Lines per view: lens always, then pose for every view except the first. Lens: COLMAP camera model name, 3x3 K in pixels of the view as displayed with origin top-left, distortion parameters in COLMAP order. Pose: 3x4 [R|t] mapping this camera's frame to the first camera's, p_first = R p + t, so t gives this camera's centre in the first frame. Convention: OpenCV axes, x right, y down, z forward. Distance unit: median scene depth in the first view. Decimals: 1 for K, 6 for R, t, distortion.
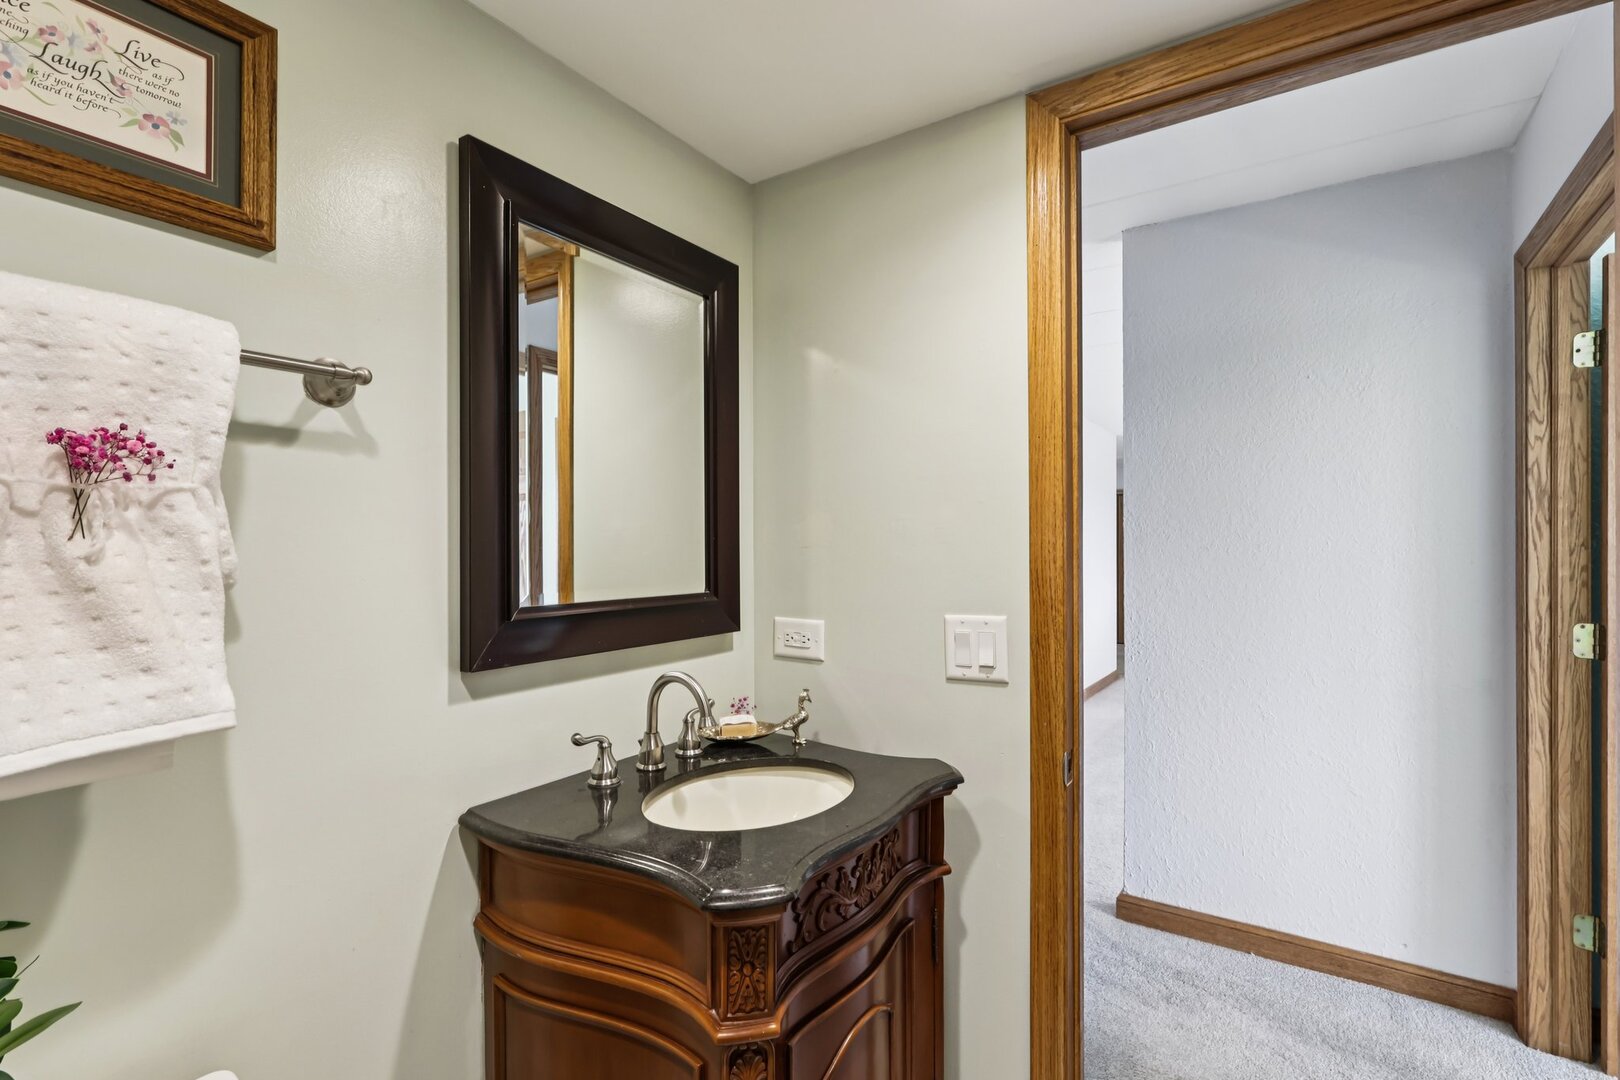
lens RADIAL K [[764.1, 0, 813.1], [0, 764.1, 544.4], [0, 0, 1]] dist [0.000835, 0.000907]
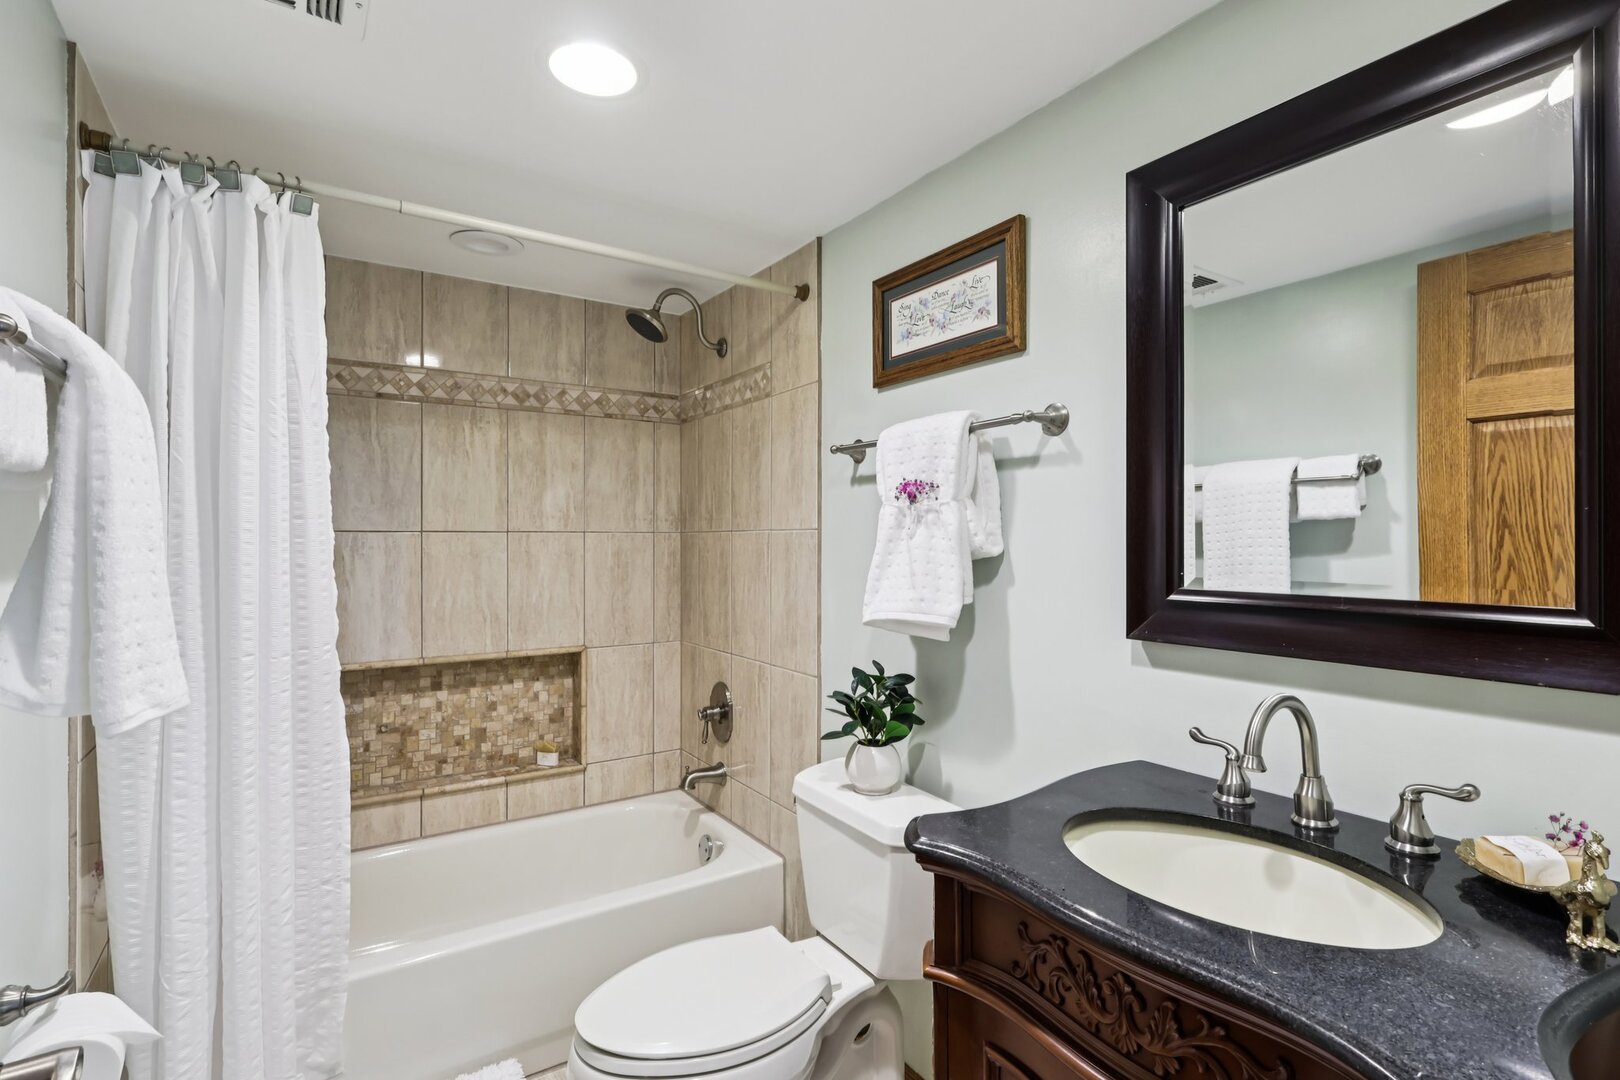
lens RADIAL K [[764.1, 0, 813.1], [0, 764.1, 544.4], [0, 0, 1]] dist [0.000835, 0.000907]
pose [[-0.393910, 0.006071, -0.919129, 0.942312], [0.003093, 0.999981, 0.005280, 0.019811], [0.919144, -0.000763, -0.393921, 1.199070]]
